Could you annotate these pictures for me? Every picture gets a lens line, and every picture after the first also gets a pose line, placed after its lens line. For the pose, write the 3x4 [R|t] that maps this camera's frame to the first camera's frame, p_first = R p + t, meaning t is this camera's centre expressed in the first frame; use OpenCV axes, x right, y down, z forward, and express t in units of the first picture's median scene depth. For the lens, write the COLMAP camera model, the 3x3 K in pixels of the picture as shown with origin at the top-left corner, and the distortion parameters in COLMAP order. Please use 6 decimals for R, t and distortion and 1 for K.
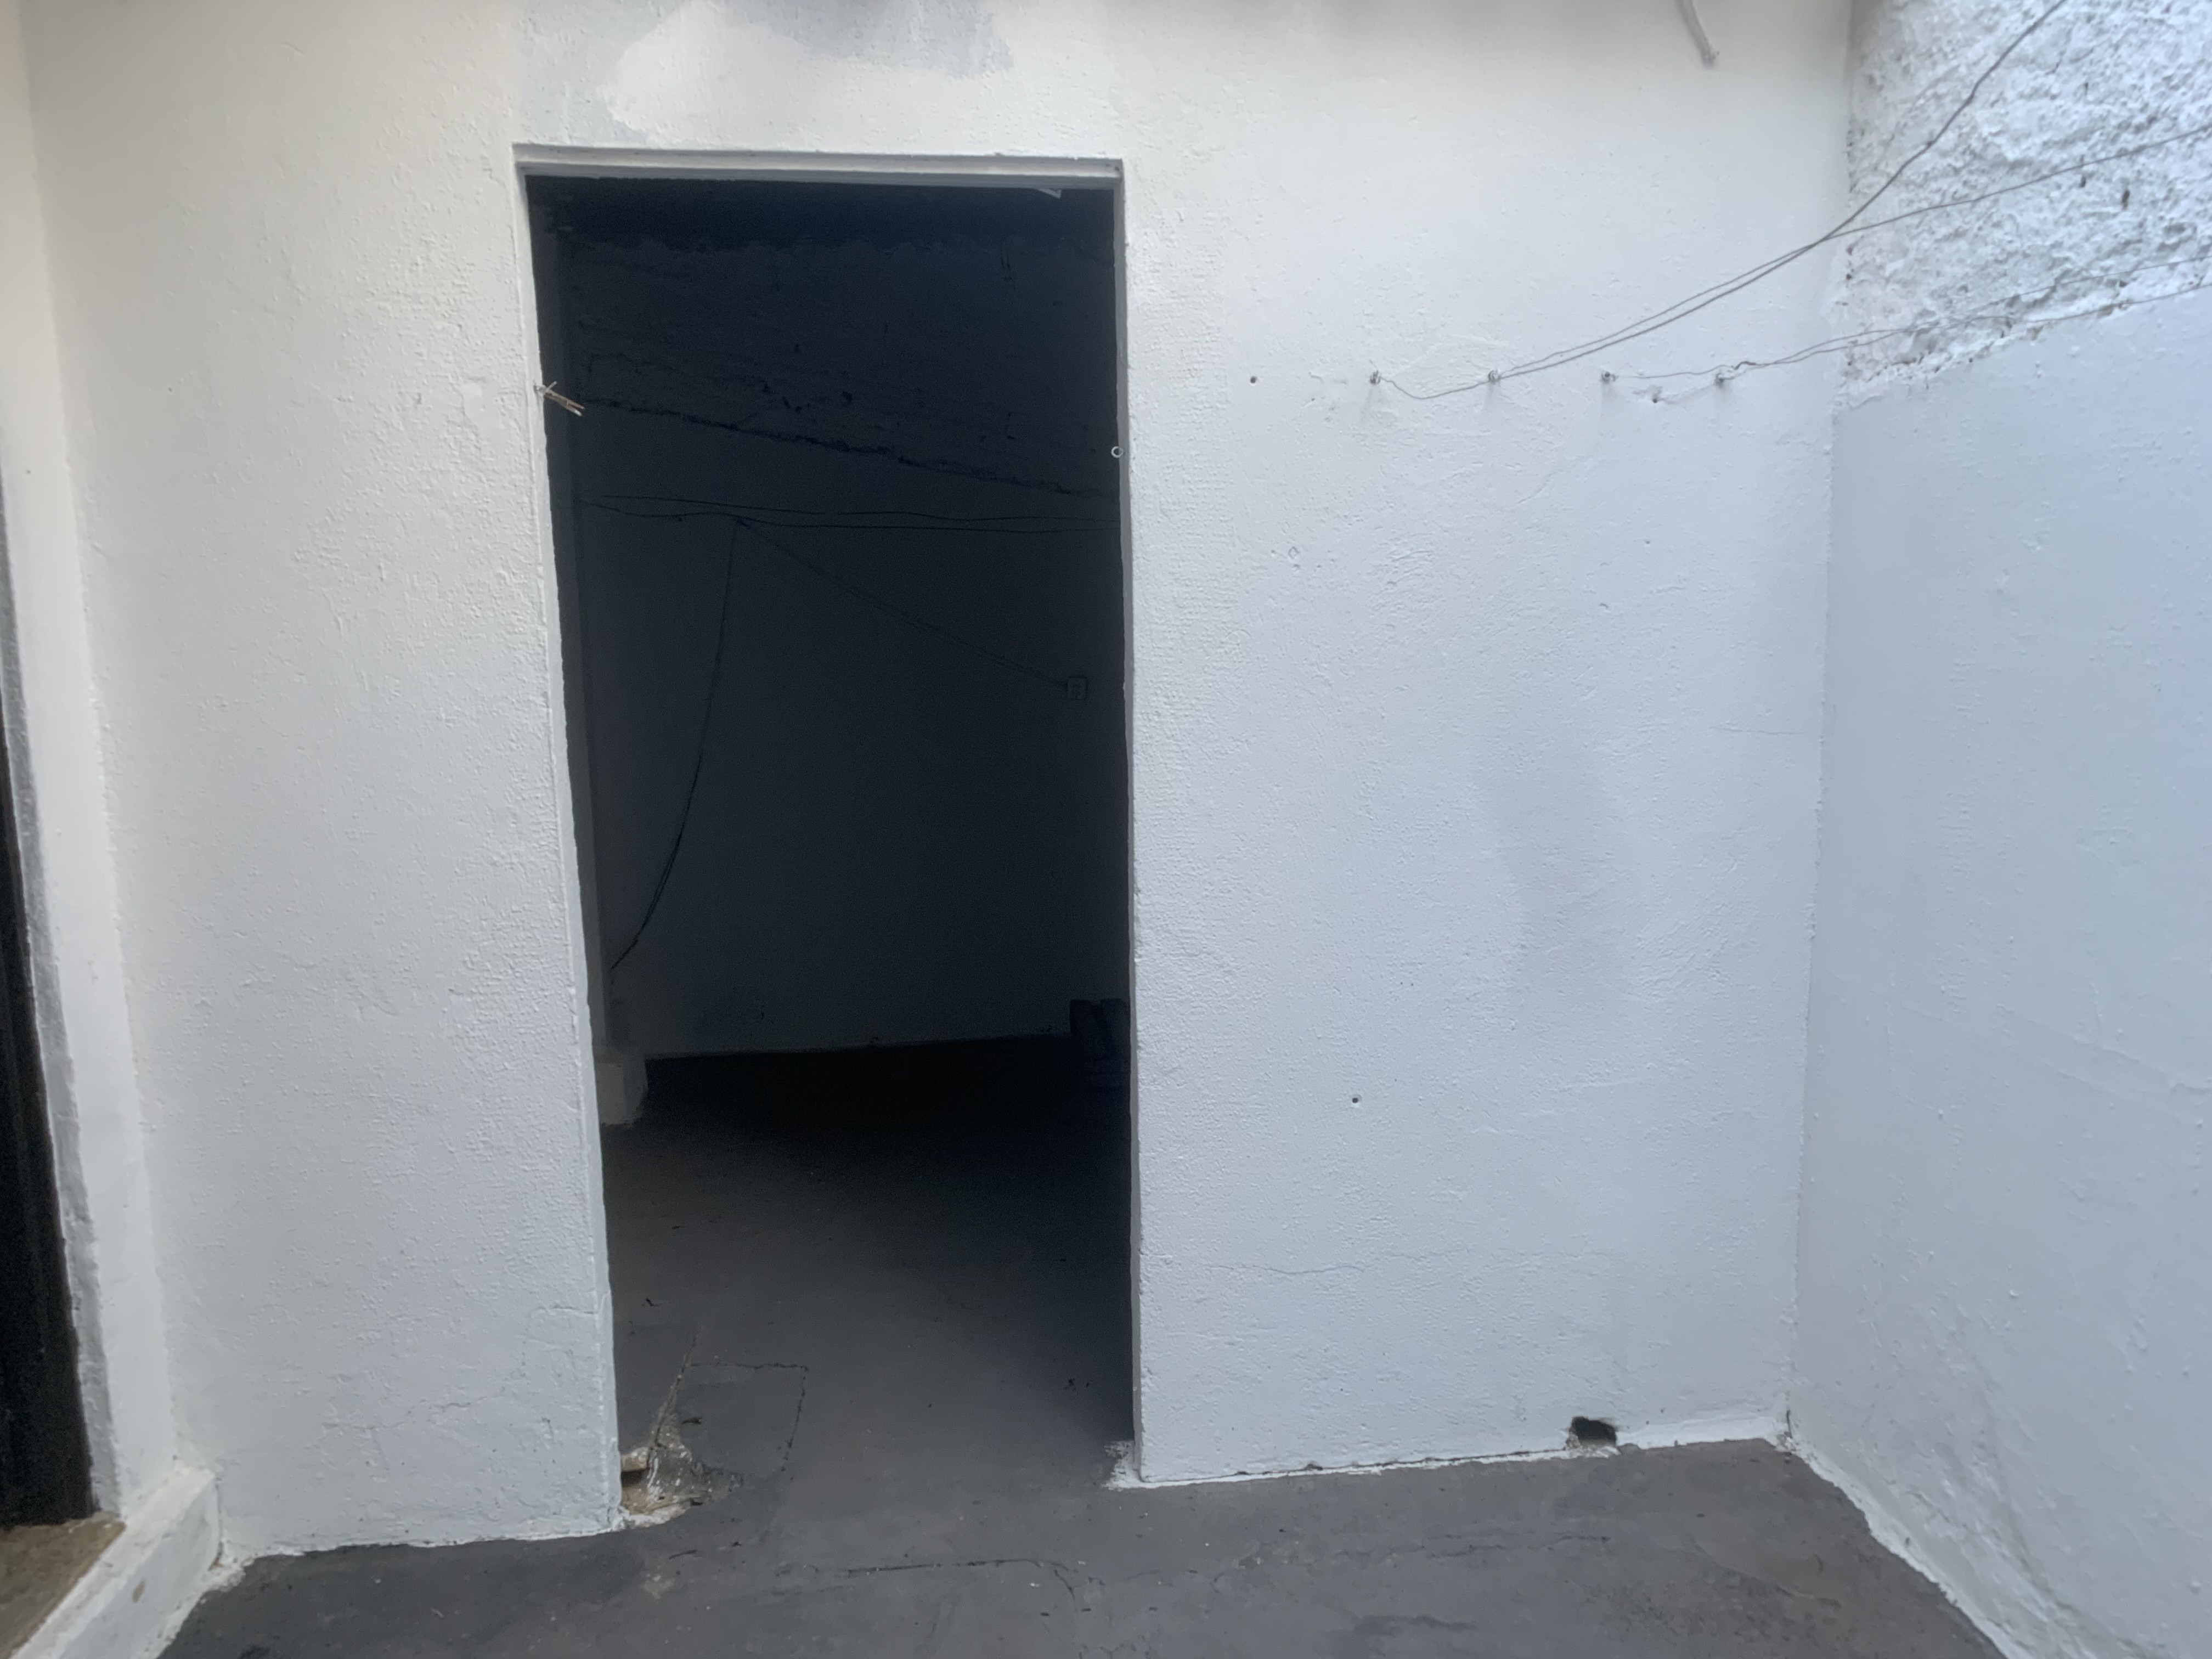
lens RADIAL K [[1755.7, 0, 1106.0], [0, 1755.7, 829.5], [0, 0, 1]] dist [0.062806, -0.013113]
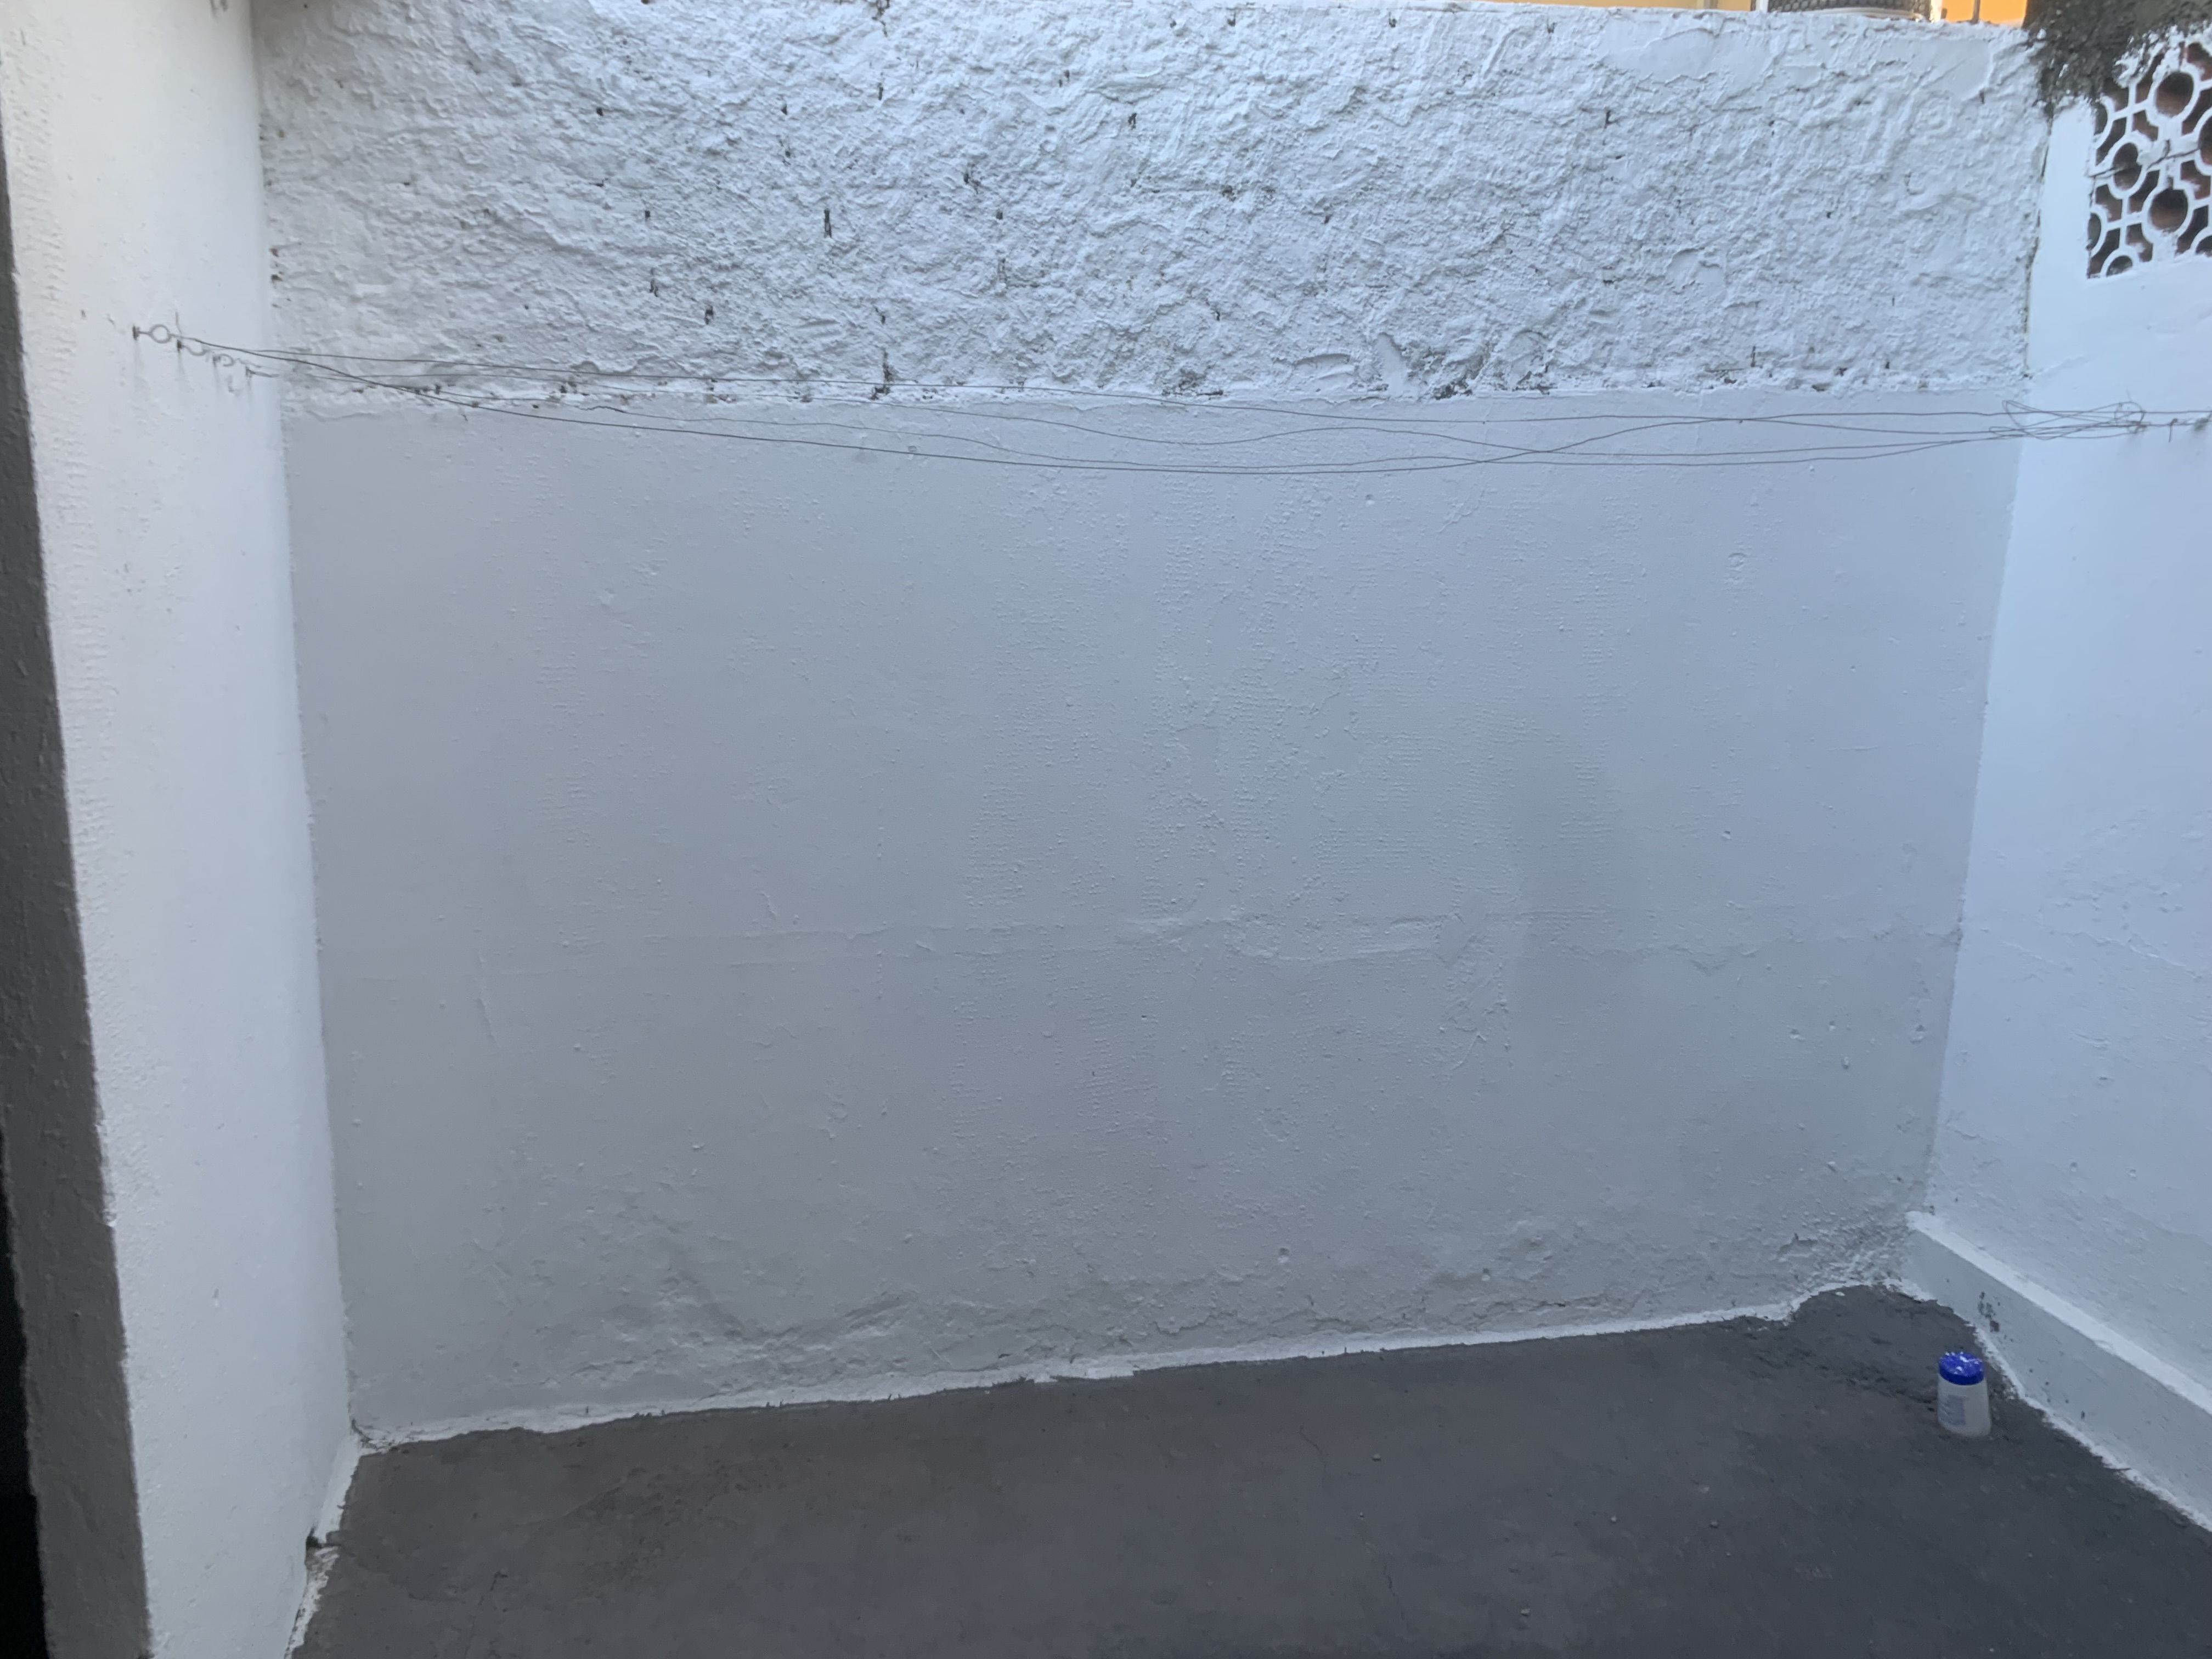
lens RADIAL K [[1755.7, 0, 1106.0], [0, 1755.7, 829.5], [0, 0, 1]] dist [0.062806, -0.013113]
pose [[-0.123062, -0.167515, 0.978159, -0.694689], [0.113650, 0.976787, 0.181578, -0.154090], [-0.985870, 0.133513, -0.101167, 0.751985]]
